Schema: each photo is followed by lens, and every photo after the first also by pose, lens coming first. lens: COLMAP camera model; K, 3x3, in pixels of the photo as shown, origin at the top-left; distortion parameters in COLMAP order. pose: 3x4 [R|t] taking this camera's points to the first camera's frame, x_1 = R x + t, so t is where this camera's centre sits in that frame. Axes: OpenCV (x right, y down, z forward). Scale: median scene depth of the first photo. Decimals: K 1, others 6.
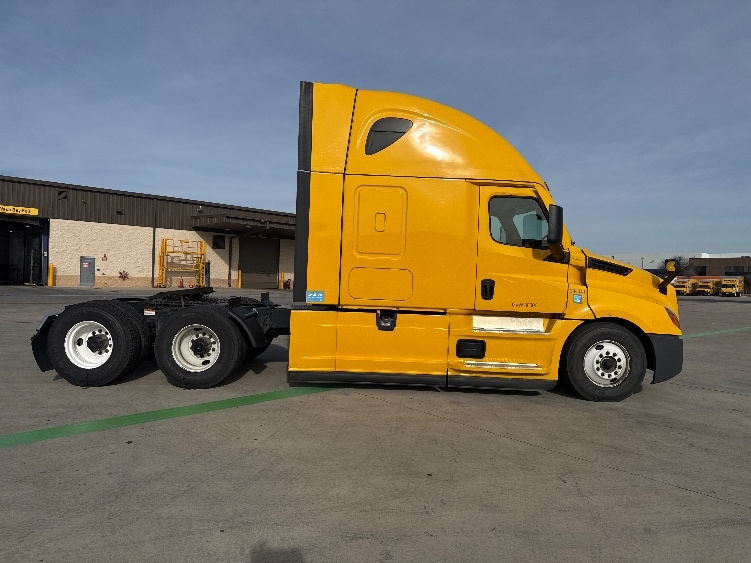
lens RADIAL K [[586.0, 0, 436.0], [0, 586.0, 282.6], [0, 0, 1]] dist [0.004984, 0.001581]
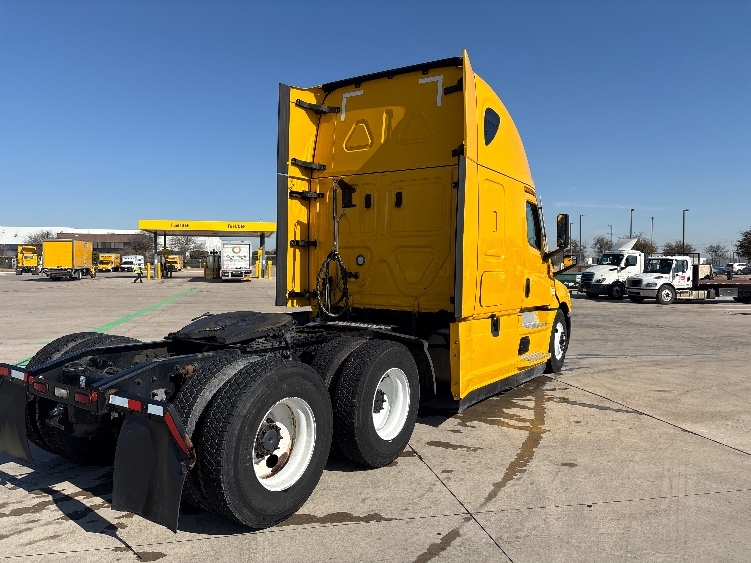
lens RADIAL K [[574.5, 0, 374.0], [0, 574.5, 275.0], [0, 0, 1]] dist [0.000126, -0.000704]
pose [[0.562902, -0.039223, 0.825593, -0.926885], [0.012836, 0.999168, 0.038717, -0.056465], [-0.826424, -0.011197, 0.562937, 0.634252]]
